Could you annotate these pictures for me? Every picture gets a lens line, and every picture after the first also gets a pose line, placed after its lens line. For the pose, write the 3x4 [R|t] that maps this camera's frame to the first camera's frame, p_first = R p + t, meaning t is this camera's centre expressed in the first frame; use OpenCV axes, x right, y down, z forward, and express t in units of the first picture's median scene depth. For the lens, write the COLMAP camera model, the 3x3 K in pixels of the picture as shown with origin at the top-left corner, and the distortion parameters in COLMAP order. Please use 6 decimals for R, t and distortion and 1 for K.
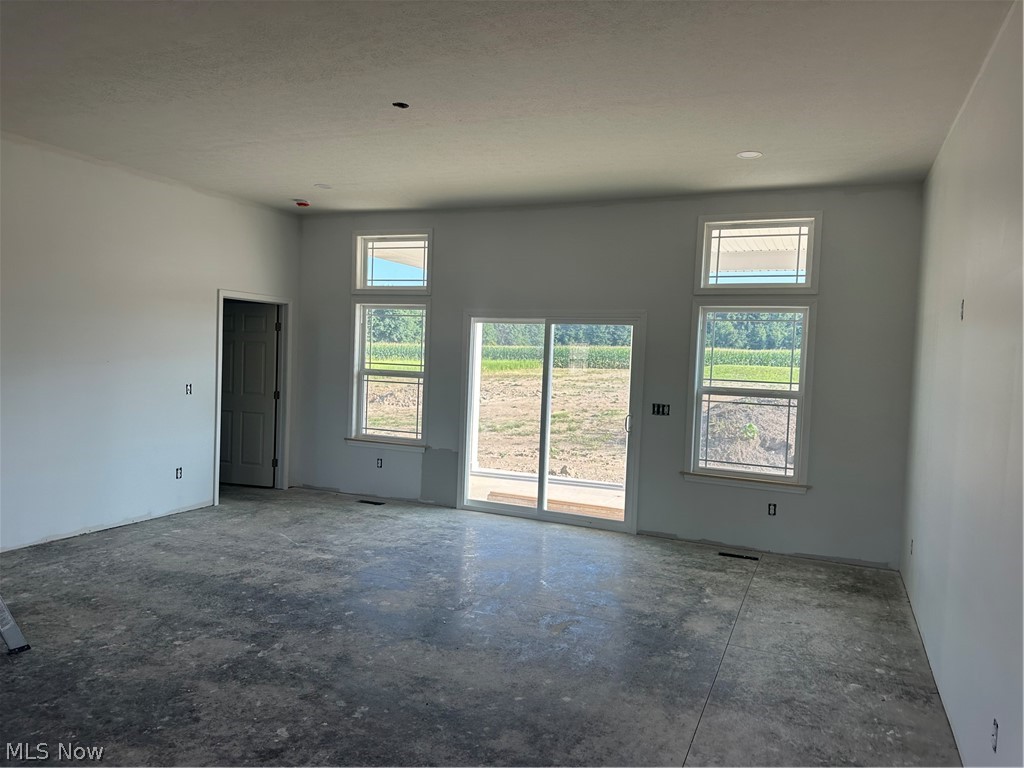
lens RADIAL K [[714.0, 0, 507.6], [0, 714.0, 383.2], [0, 0, 1]] dist [-0.004419, -0.008800]
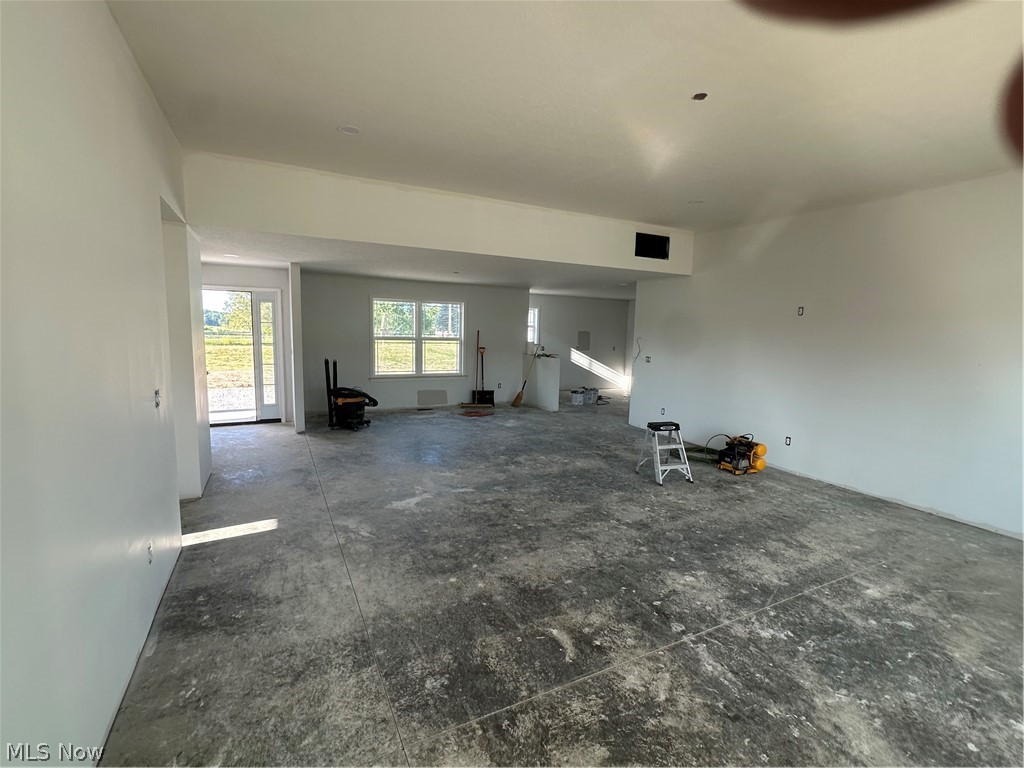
lens RADIAL K [[462.4, 0, 503.3], [0, 462.4, 388.2], [0, 0, 1]] dist [0.002674, 0.000319]
pose [[-0.629014, 0.054005, -0.775516, 0.532939], [-0.079772, 0.987834, 0.133493, -0.040147], [0.773290, 0.145833, -0.617053, 1.203919]]
